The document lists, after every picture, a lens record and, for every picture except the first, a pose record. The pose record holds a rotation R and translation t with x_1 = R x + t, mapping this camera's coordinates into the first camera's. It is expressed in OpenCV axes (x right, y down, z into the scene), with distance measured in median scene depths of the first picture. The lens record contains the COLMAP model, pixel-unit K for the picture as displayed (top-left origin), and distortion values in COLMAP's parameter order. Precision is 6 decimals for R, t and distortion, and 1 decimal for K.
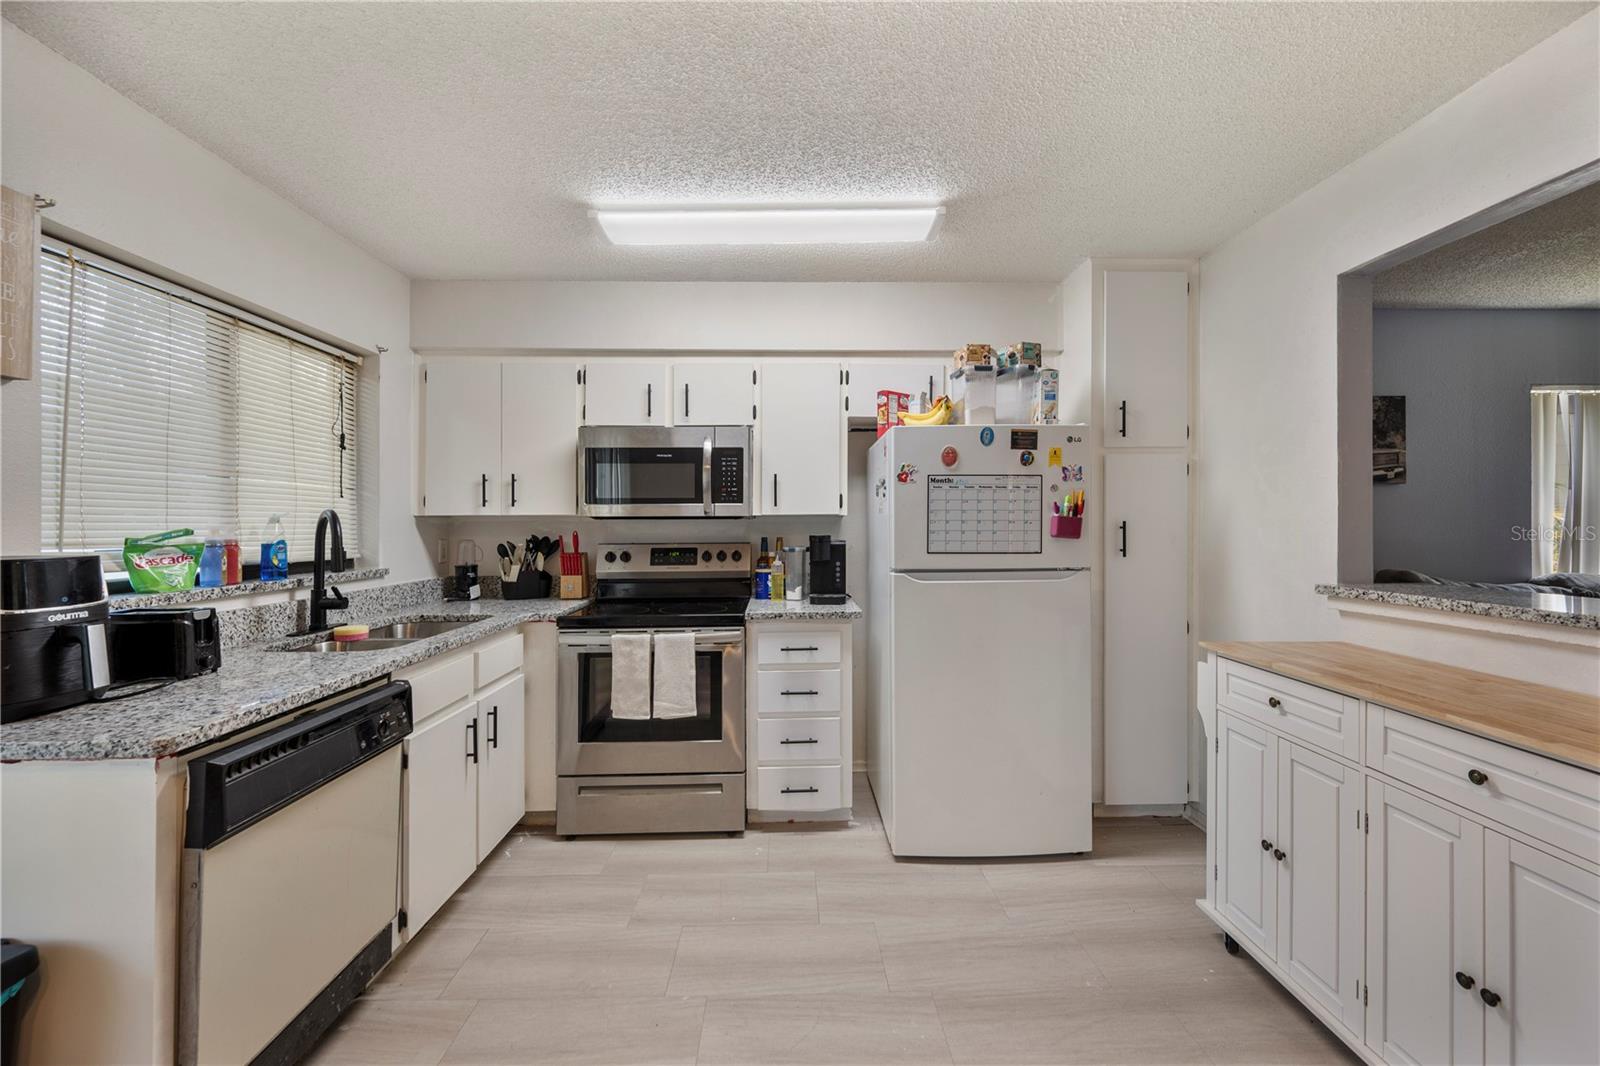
lens RADIAL K [[630.0, 0, 791.7], [0, 630.0, 521.2], [0, 0, 1]] dist [-0.005498, 0.000327]
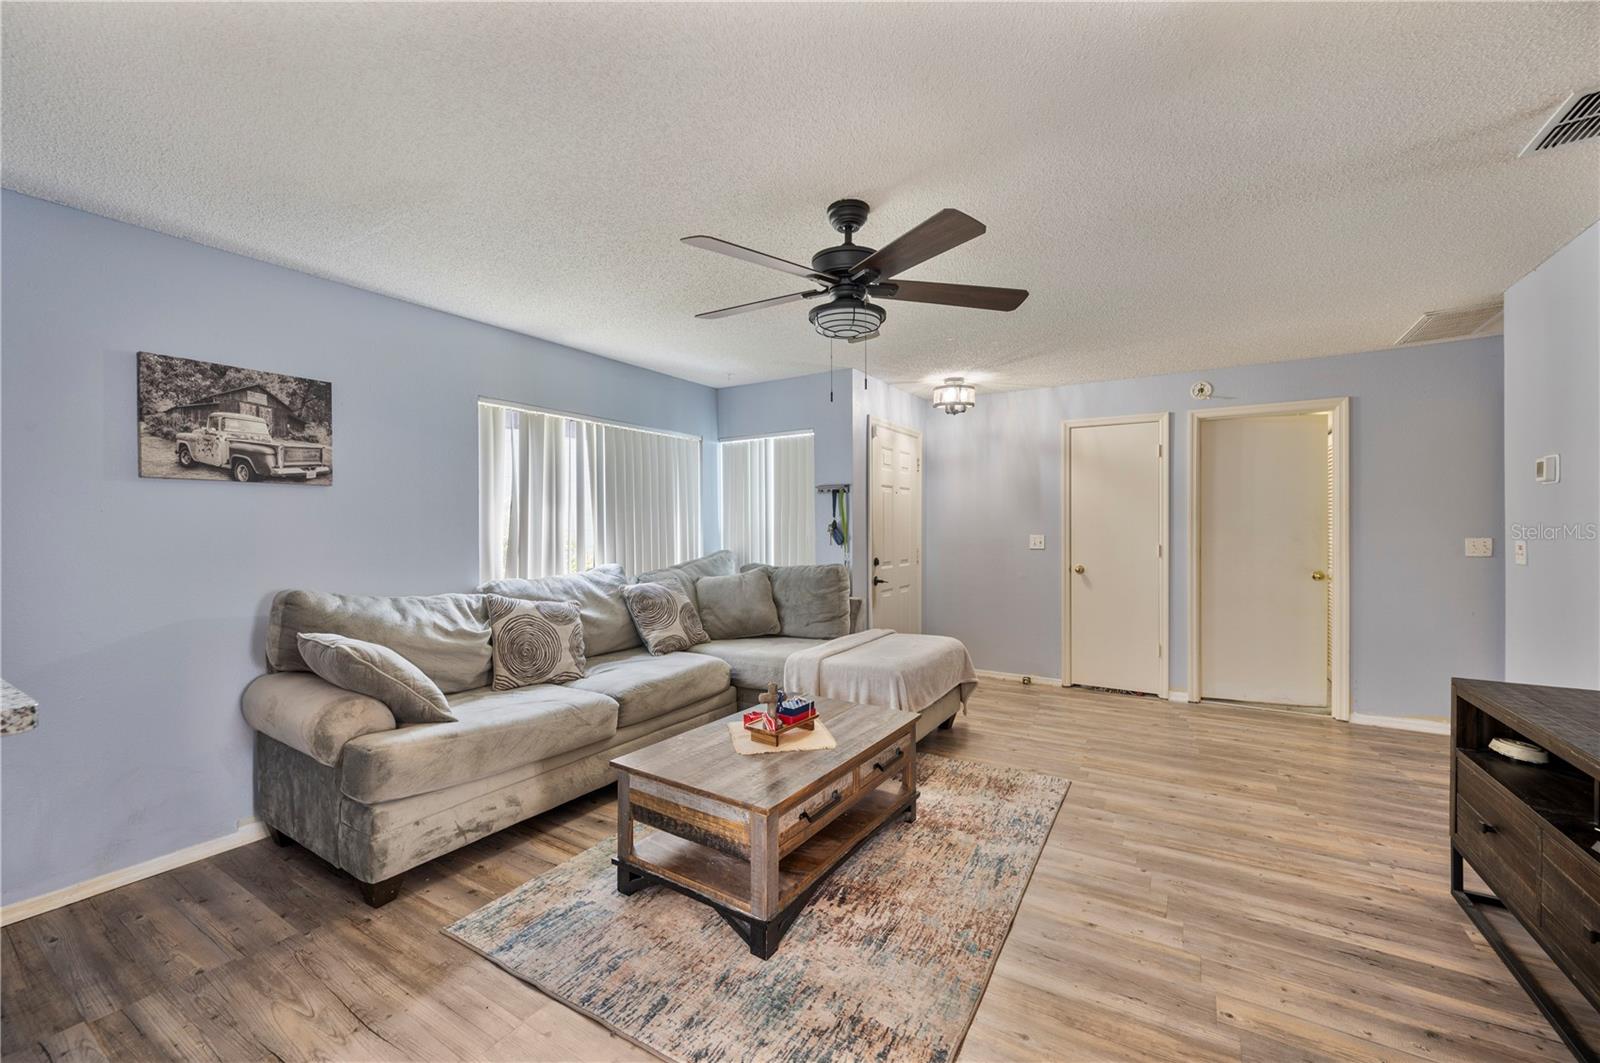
lens RADIAL K [[640.9, 0, 794.7], [0, 640.9, 526.9], [0, 0, 1]] dist [-0.005702, 0.000313]
pose [[0.546373, 0.003457, 0.837535, 0.762004], [-0.001046, 0.999994, -0.003445, -0.002571], [-0.837541, 0.001007, 0.546374, -0.001592]]
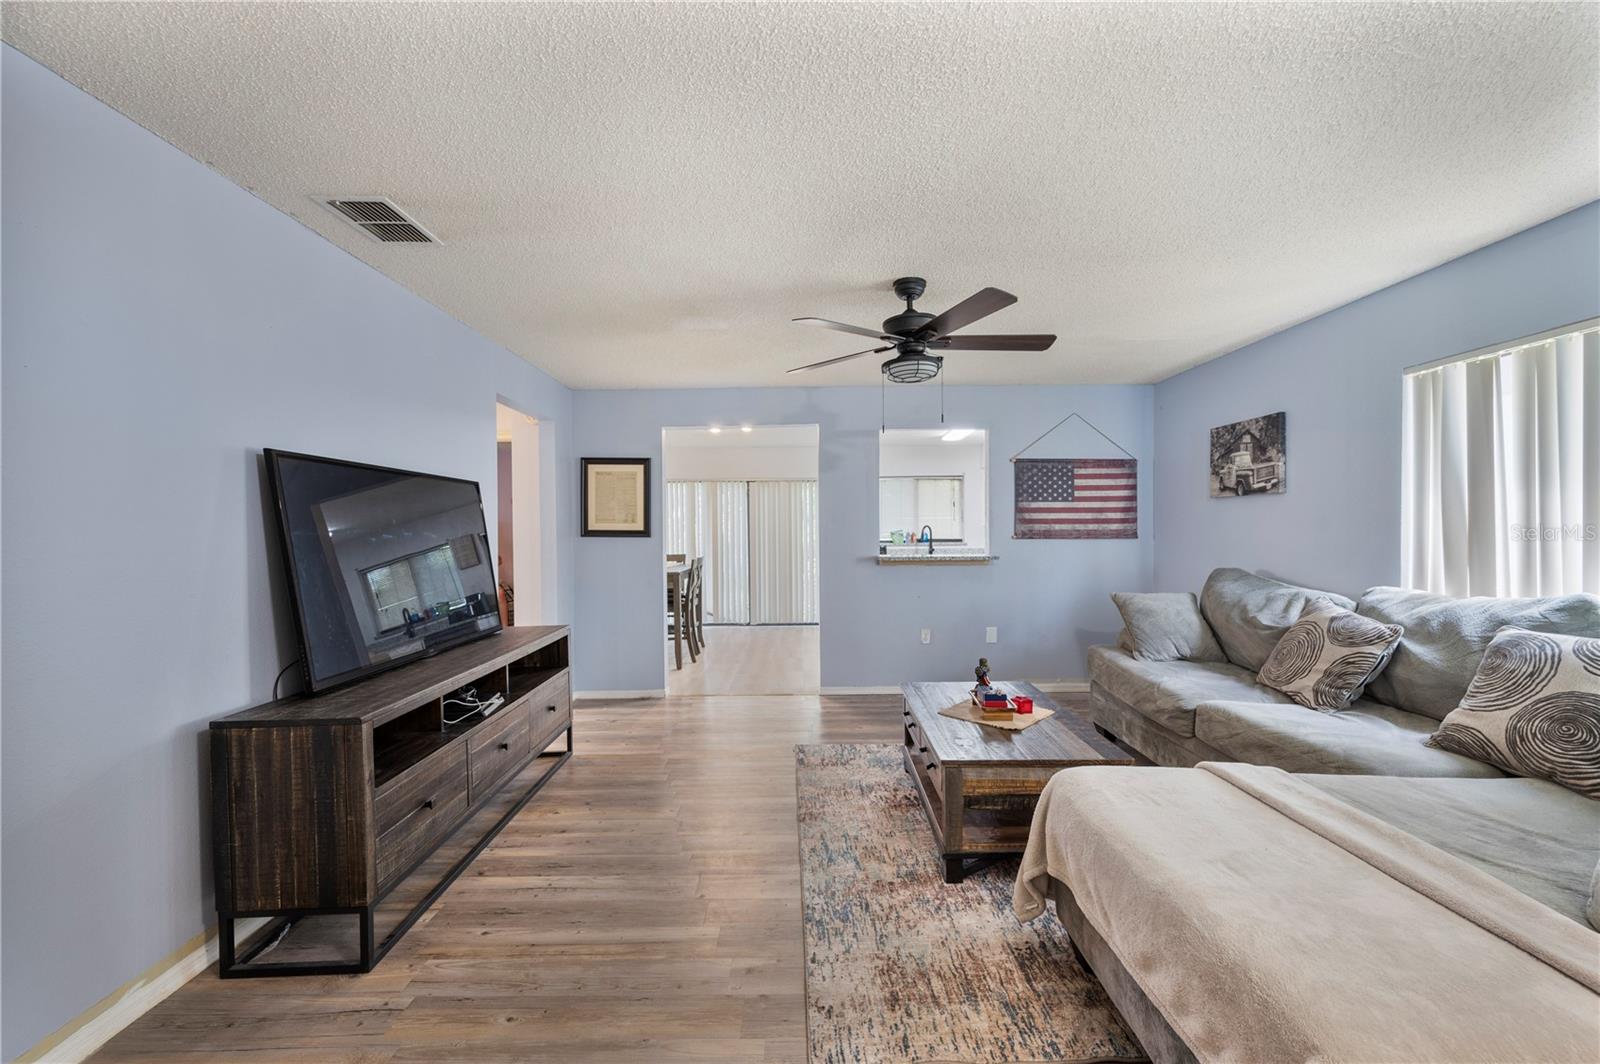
lens RADIAL K [[640.9, 0, 797.2], [0, 640.9, 533.6], [0, 0, 1]] dist [-0.005702, 0.000313]
pose [[-0.023140, 0.010402, -0.999678, 2.698061], [0.011555, 0.999882, 0.010137, -0.013177], [0.999665, -0.011317, -0.023257, 0.239226]]
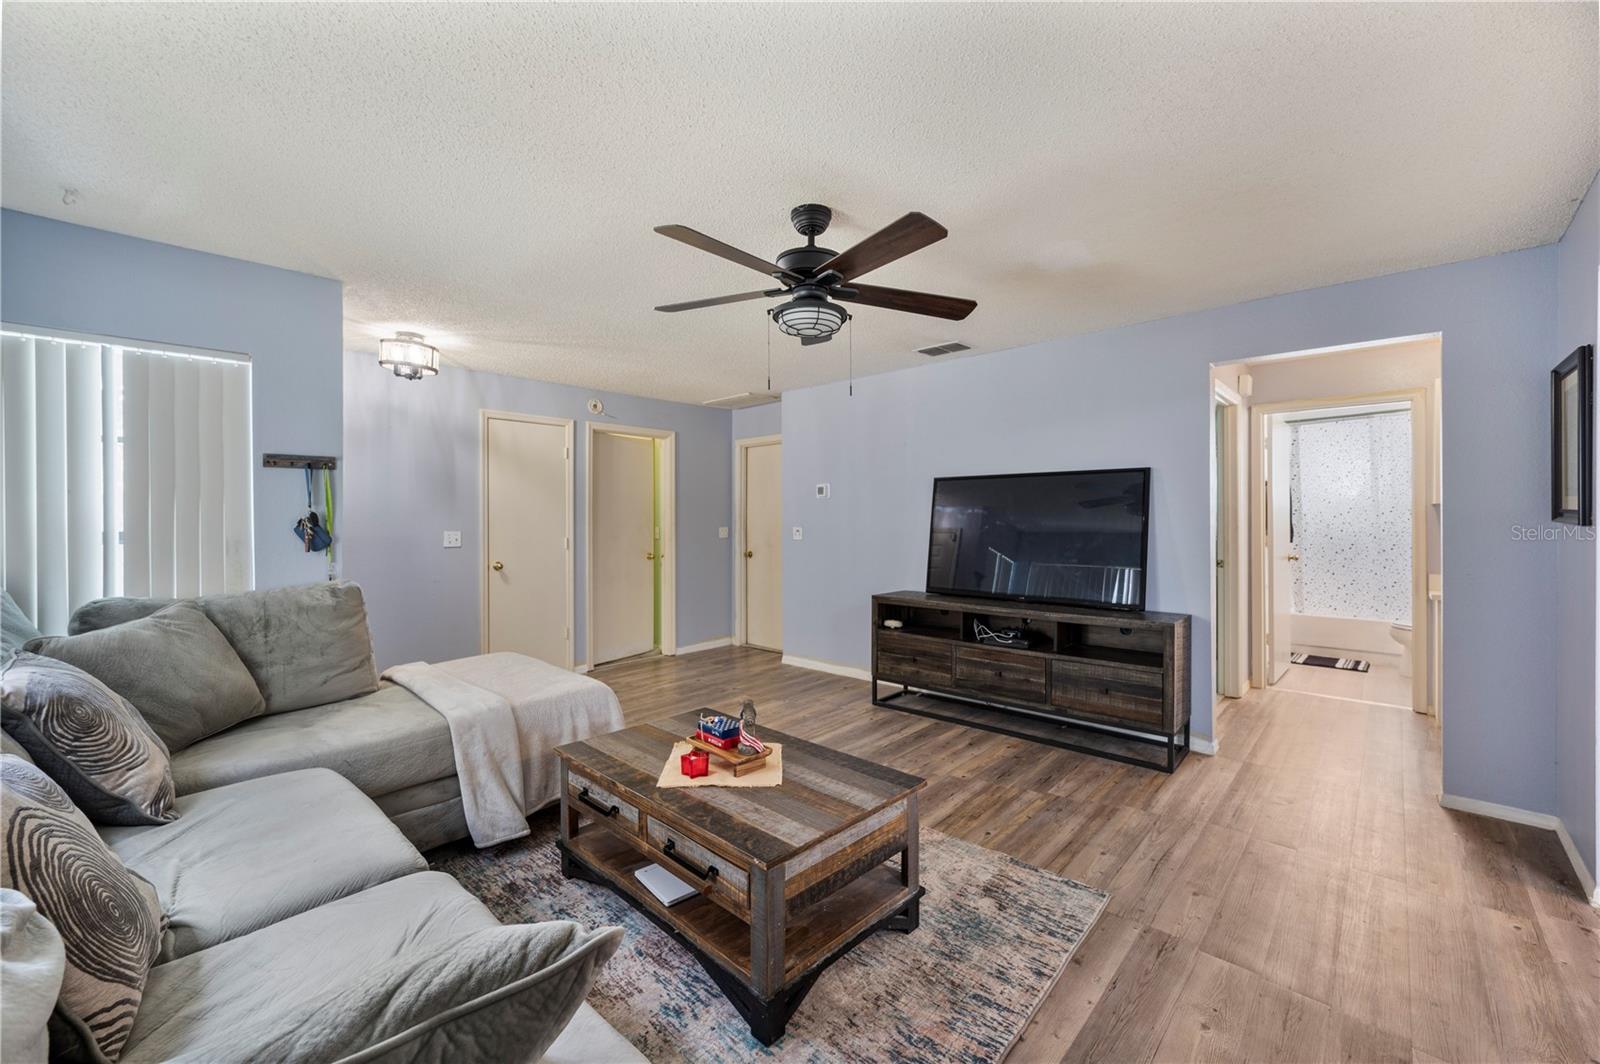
lens RADIAL K [[640.9, 0, 803.3], [0, 640.9, 518.3], [0, 0, 1]] dist [-0.005702, 0.000313]
pose [[-0.726668, 0.010886, 0.686902, 0.923374], [0.010665, 0.999933, -0.004564, -0.002380], [-0.686906, 0.004009, -0.726735, 1.098476]]
